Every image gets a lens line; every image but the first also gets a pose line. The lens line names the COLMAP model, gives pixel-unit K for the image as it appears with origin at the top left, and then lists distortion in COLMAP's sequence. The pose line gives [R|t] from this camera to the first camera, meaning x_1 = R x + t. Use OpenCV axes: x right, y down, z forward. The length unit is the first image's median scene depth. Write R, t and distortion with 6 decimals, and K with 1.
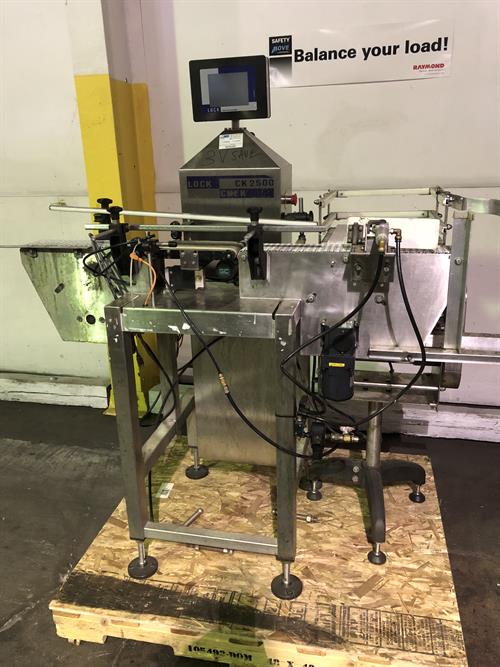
lens RADIAL K [[557.1, 0, 242.1], [0, 557.1, 331.4], [0, 0, 1]] dist [0.014785, -0.000160]
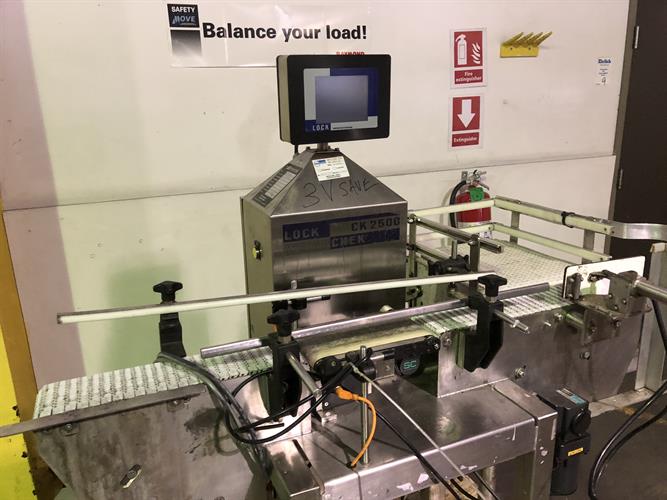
lens RADIAL K [[557.1, 0, 336.7], [0, 557.1, 250.5], [0, 0, 1]] dist [0.014785, -0.000160]
pose [[0.796842, -0.153841, 0.584274, -0.284097], [0.187642, 0.982234, 0.002716, -0.156697], [-0.574311, 0.107470, 0.811552, 0.289147]]
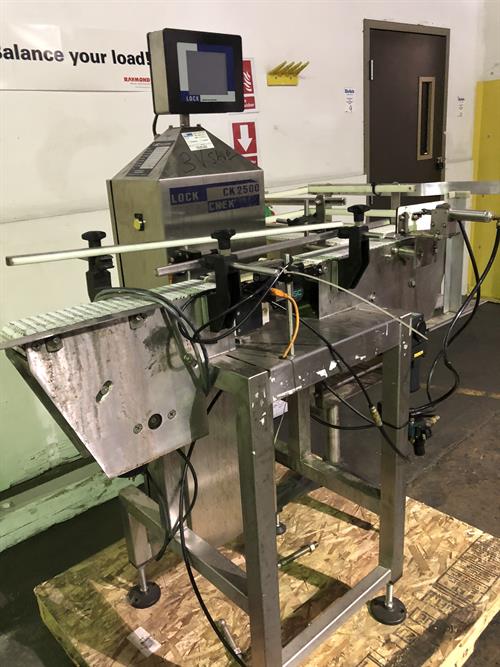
lens RADIAL K [[557.1, 0, 242.1], [0, 557.1, 331.4], [0, 0, 1]] dist [0.014785, -0.000160]
pose [[0.575688, -0.258863, 0.775612, -0.429259], [0.303961, 0.948338, 0.090899, -0.091517], [-0.759072, 0.183426, 0.624631, 0.336018]]
